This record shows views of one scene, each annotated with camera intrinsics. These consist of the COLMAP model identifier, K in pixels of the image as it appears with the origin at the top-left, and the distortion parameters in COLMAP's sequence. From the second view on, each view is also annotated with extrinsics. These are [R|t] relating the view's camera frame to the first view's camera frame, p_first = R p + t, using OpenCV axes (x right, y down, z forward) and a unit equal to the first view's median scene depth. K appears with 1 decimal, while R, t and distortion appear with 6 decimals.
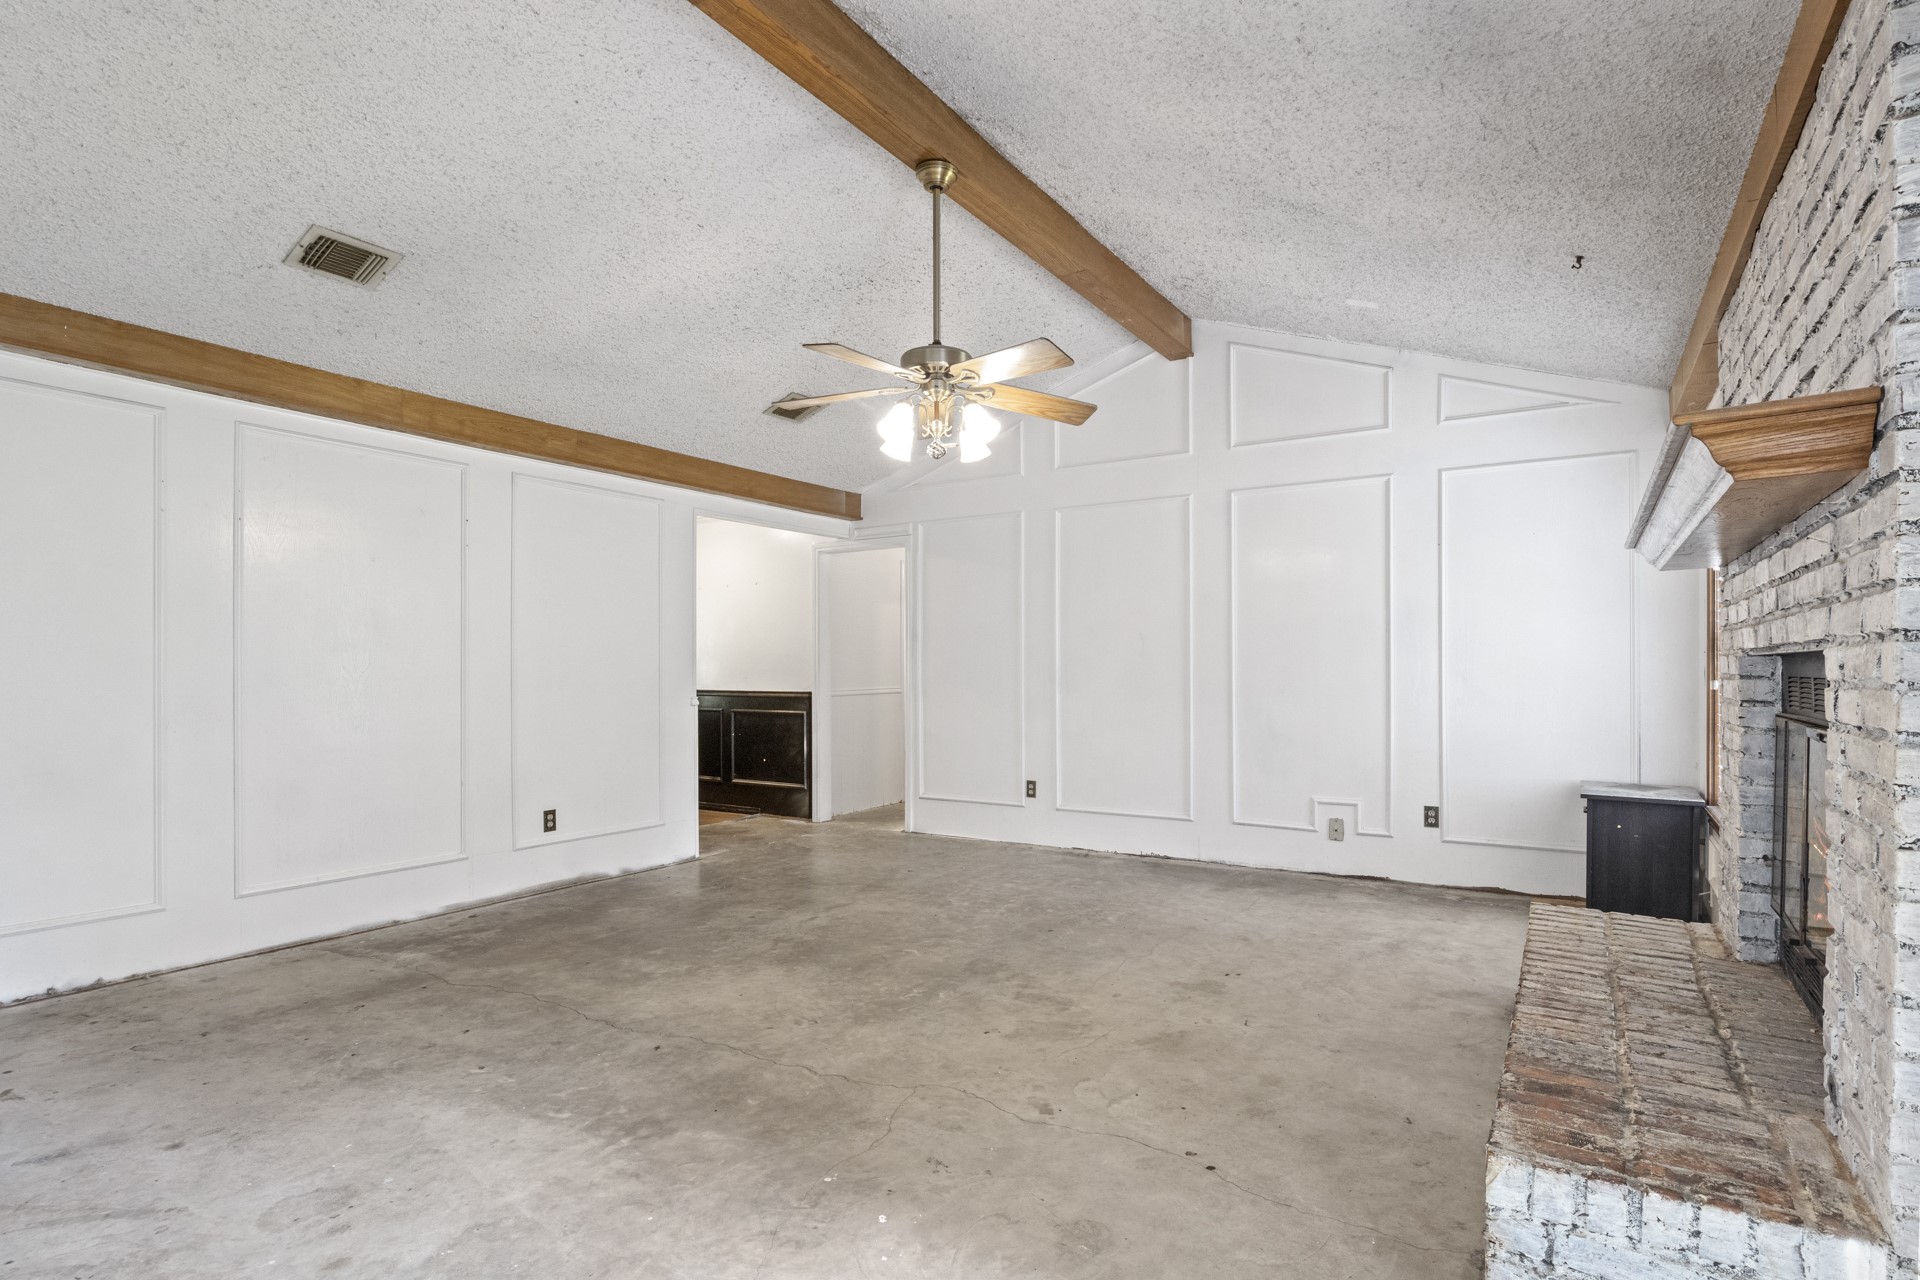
lens RADIAL K [[960.6, 0, 973.7], [0, 960.6, 669.6], [0, 0, 1]] dist [-0.008226, -0.001437]
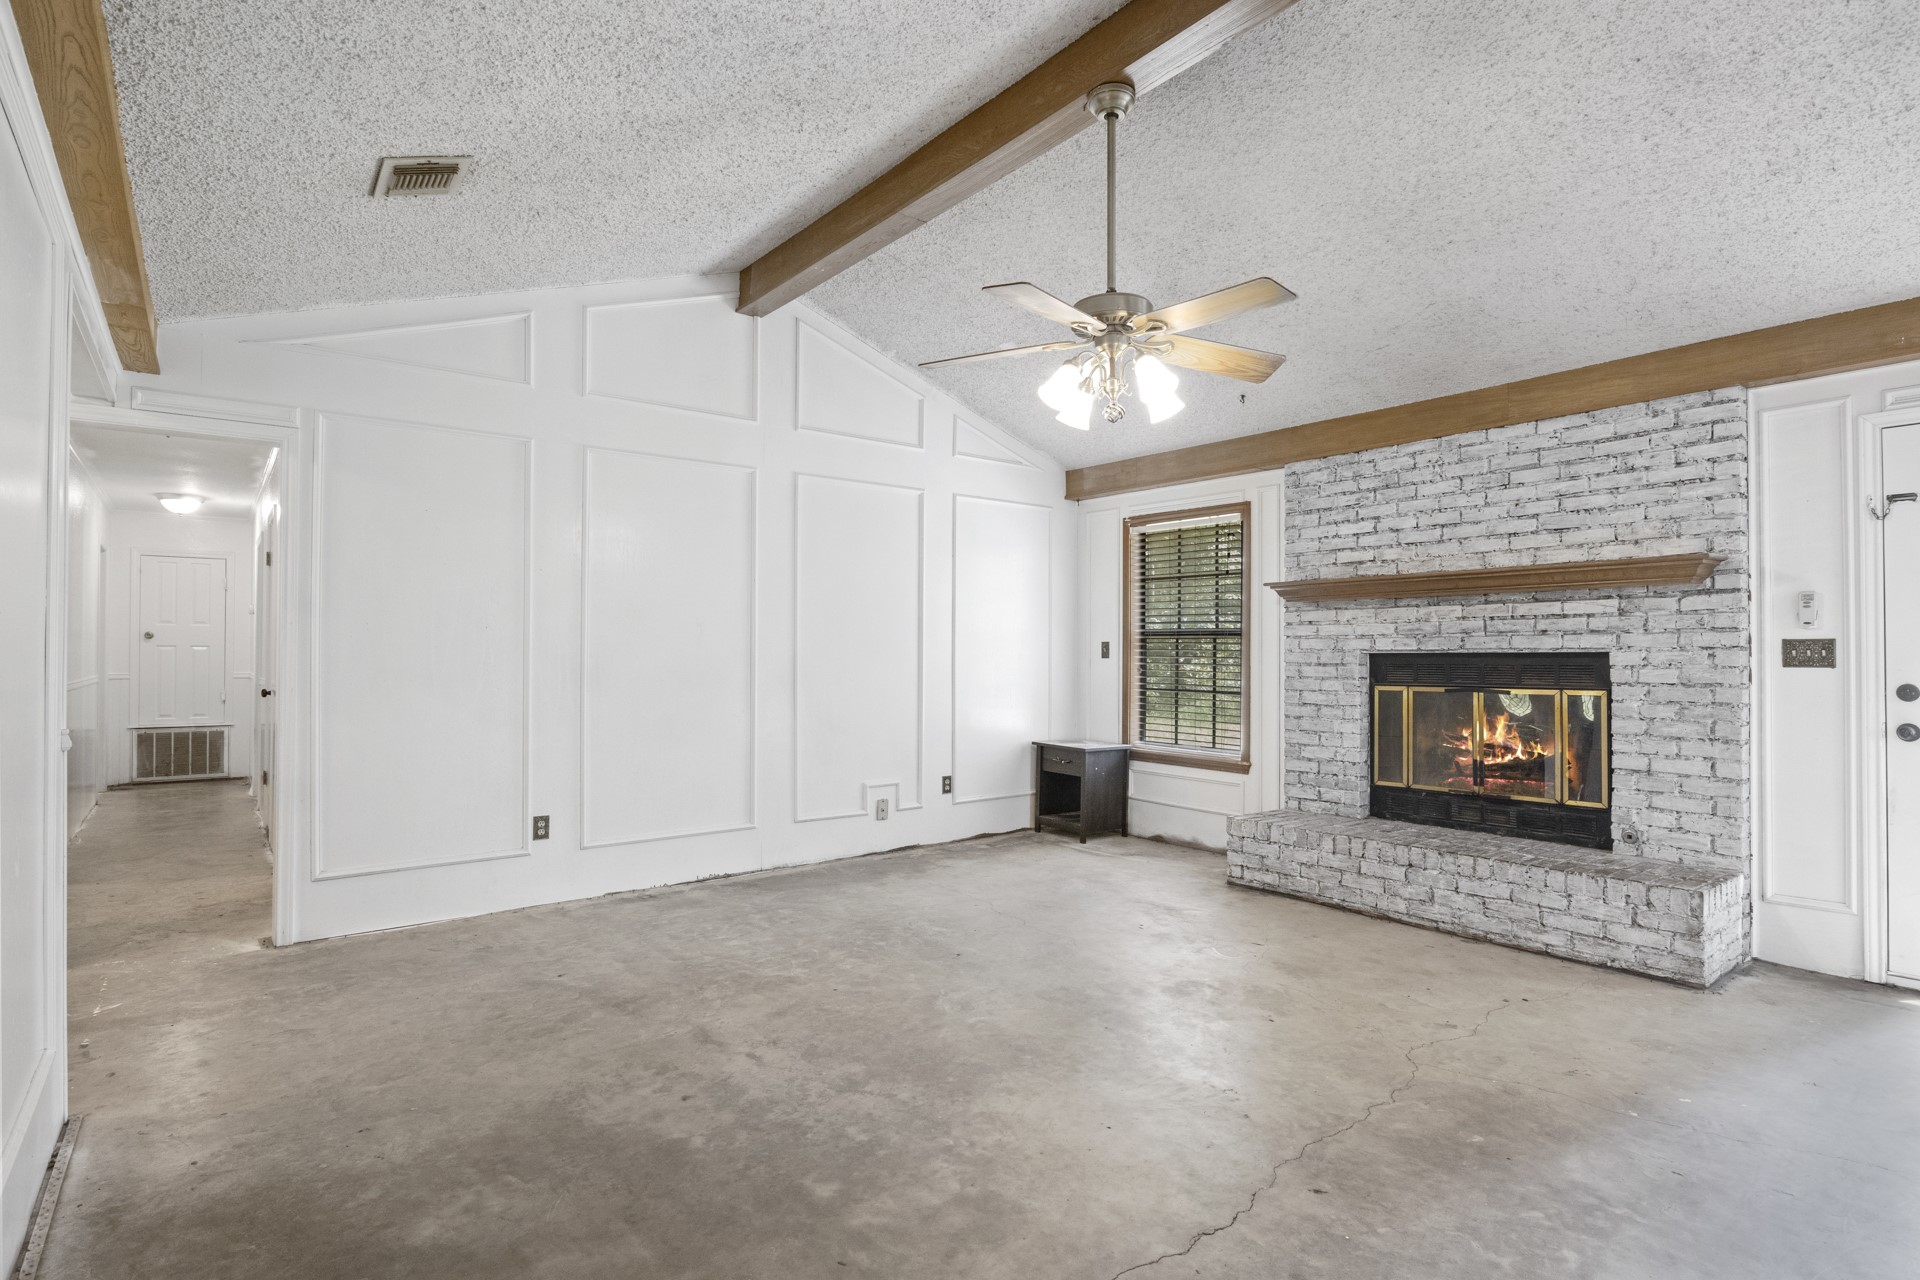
lens RADIAL K [[960.6, 0, 952.5], [0, 960.6, 646.8], [0, 0, 1]] dist [-0.008226, -0.001437]
pose [[0.339884, 0.011762, 0.940394, -0.775459], [-0.000023, 0.999922, -0.012499, -0.002152], [-0.940467, 0.004226, 0.339858, 0.713955]]
